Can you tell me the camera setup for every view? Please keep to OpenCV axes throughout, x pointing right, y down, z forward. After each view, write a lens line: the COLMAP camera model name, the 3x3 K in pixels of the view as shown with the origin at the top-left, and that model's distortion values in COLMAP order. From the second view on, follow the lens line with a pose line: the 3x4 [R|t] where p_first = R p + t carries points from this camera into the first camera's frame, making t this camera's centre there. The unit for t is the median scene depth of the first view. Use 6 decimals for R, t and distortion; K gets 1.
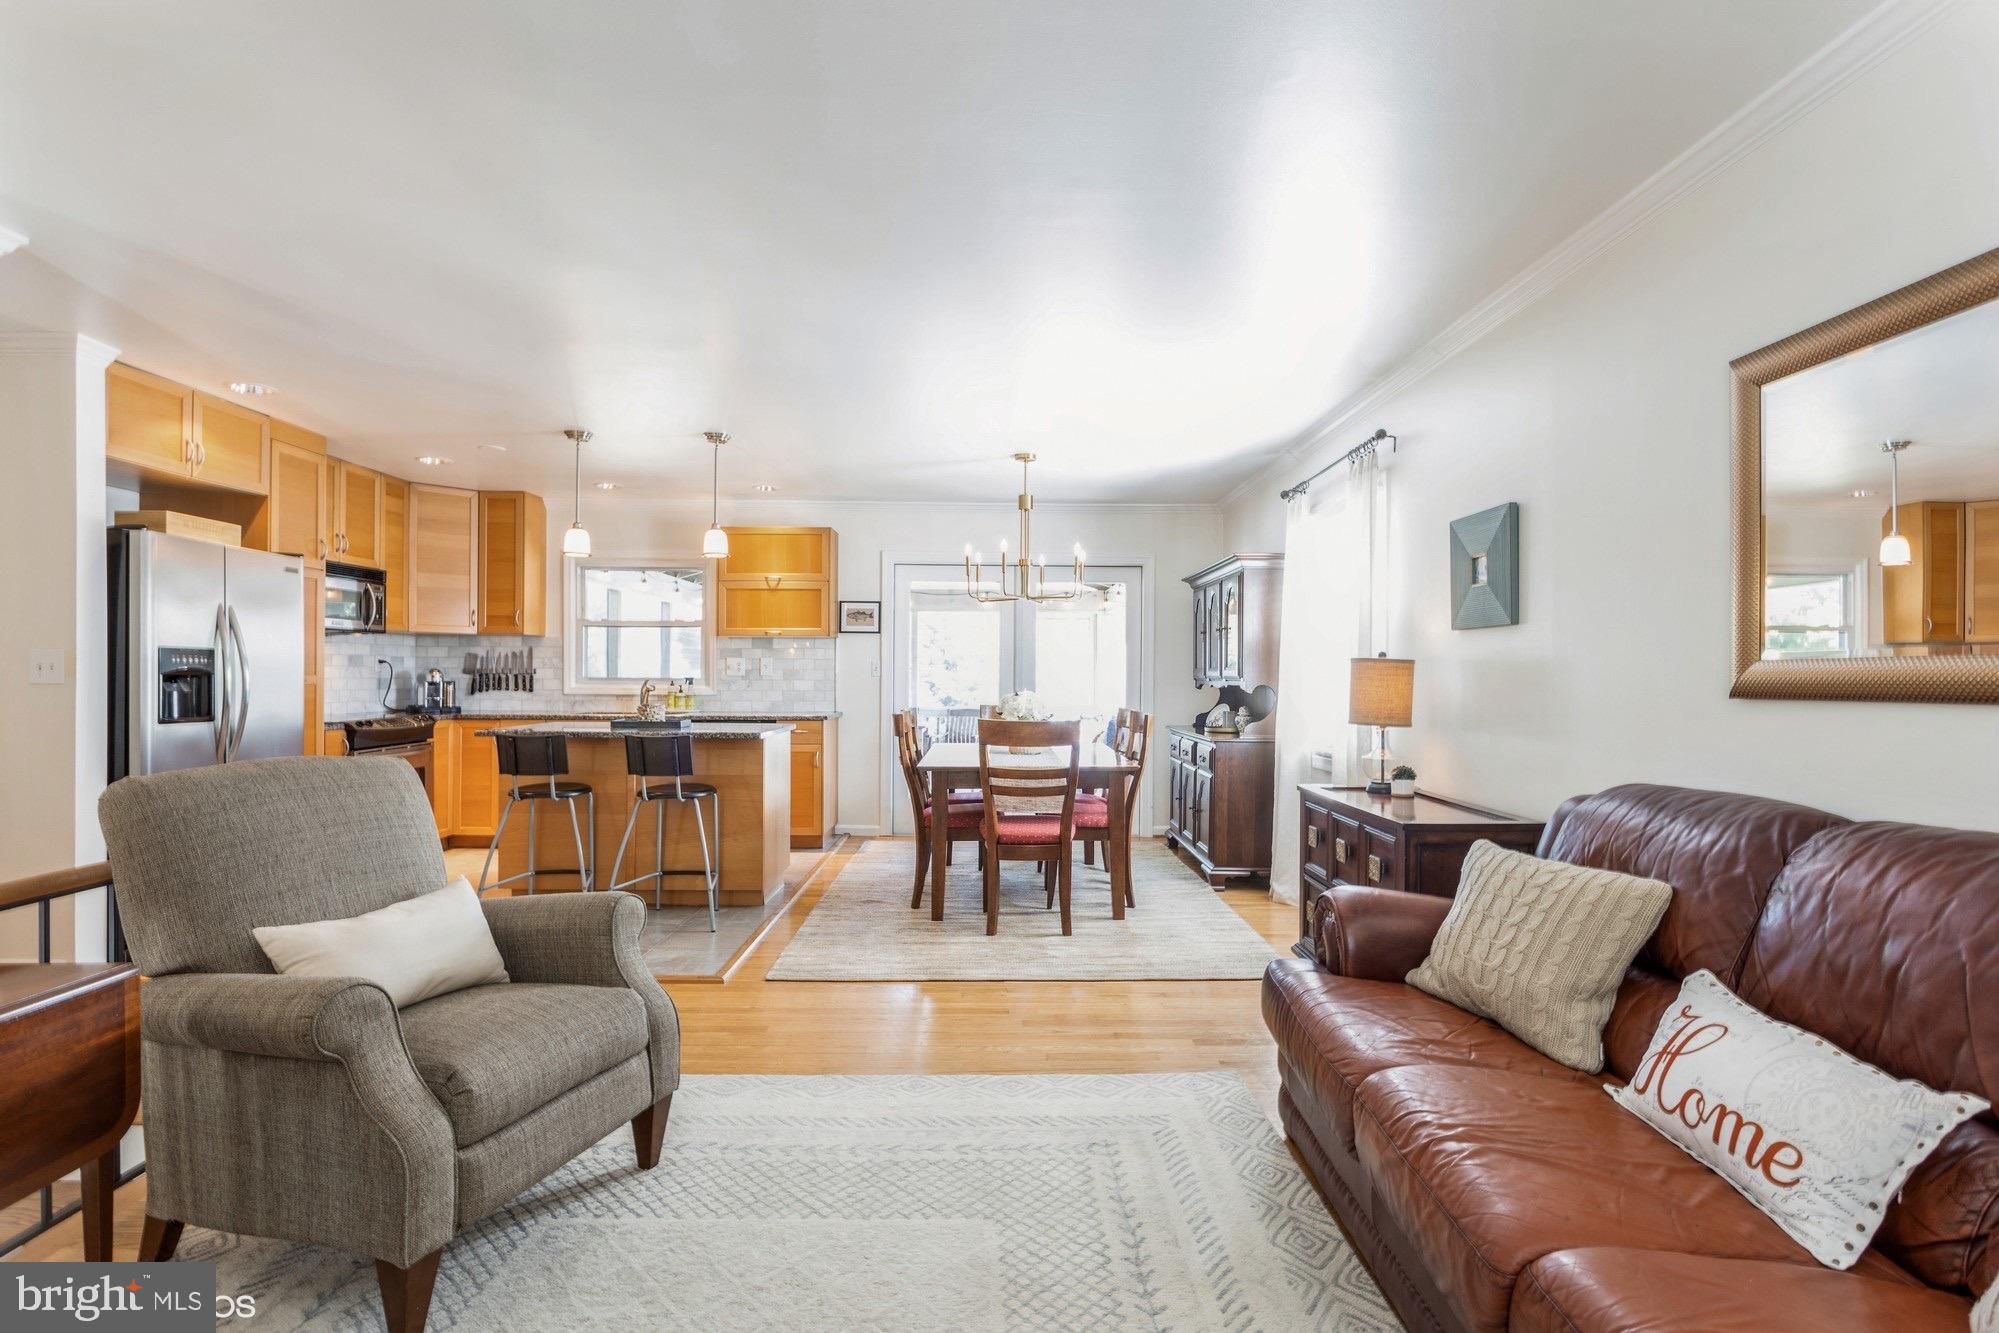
lens RADIAL K [[983.2, 0, 1007.1], [0, 983.2, 667.4], [0, 0, 1]] dist [-0.000381, -0.000082]
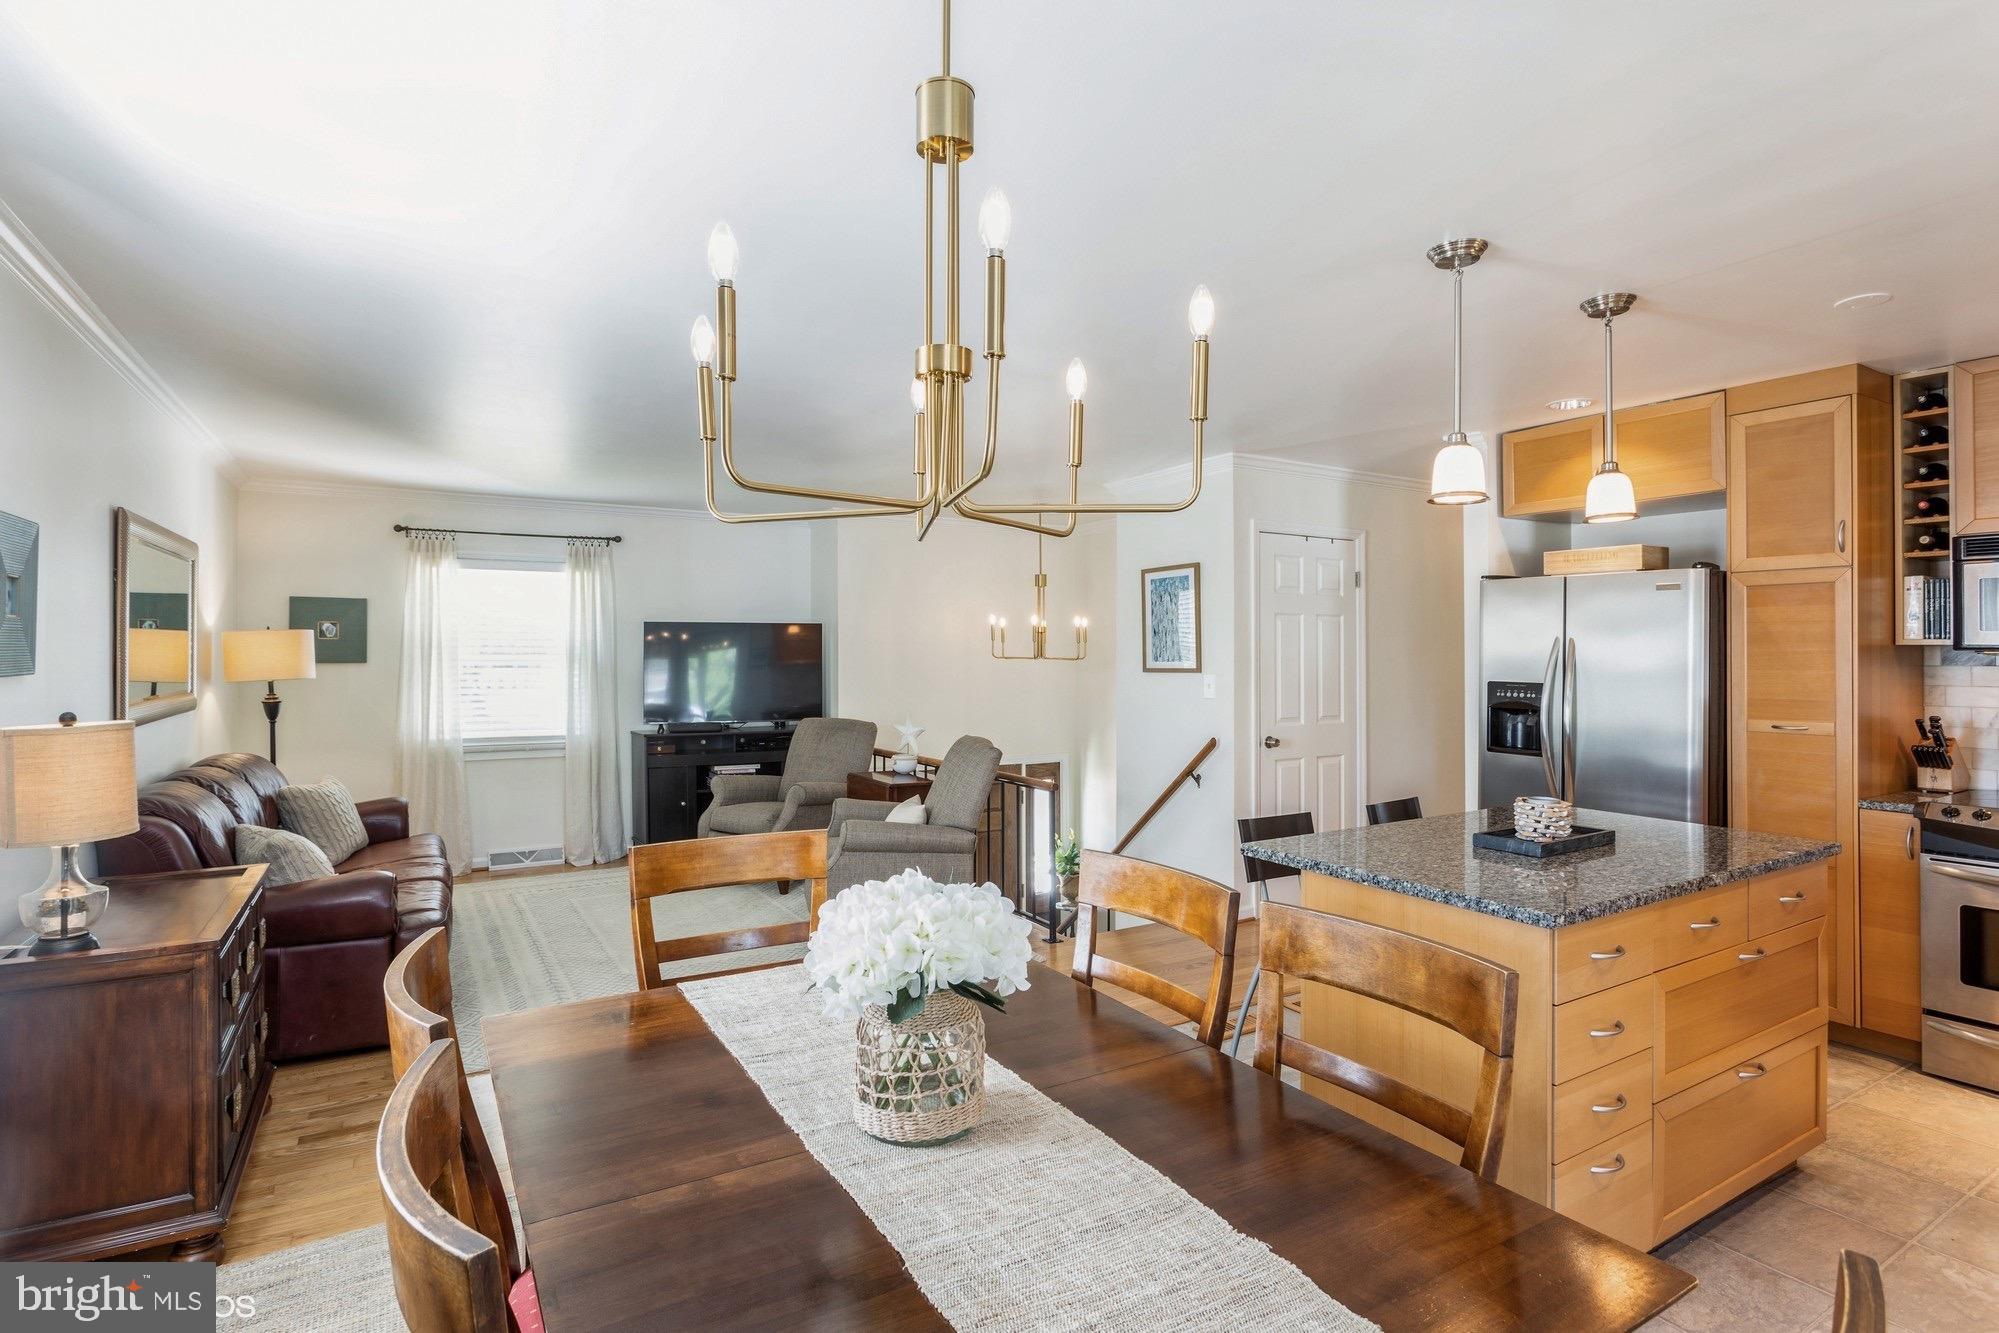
lens RADIAL K [[983.2, 0, 1007.1], [0, 983.2, 667.4], [0, 0, 1]] dist [-0.000381, -0.000082]
pose [[-0.864215, 0.003198, -0.503112, 0.105413], [-0.000588, 0.999973, 0.007366, -0.027413], [0.503122, 0.006662, -0.864190, 1.023697]]
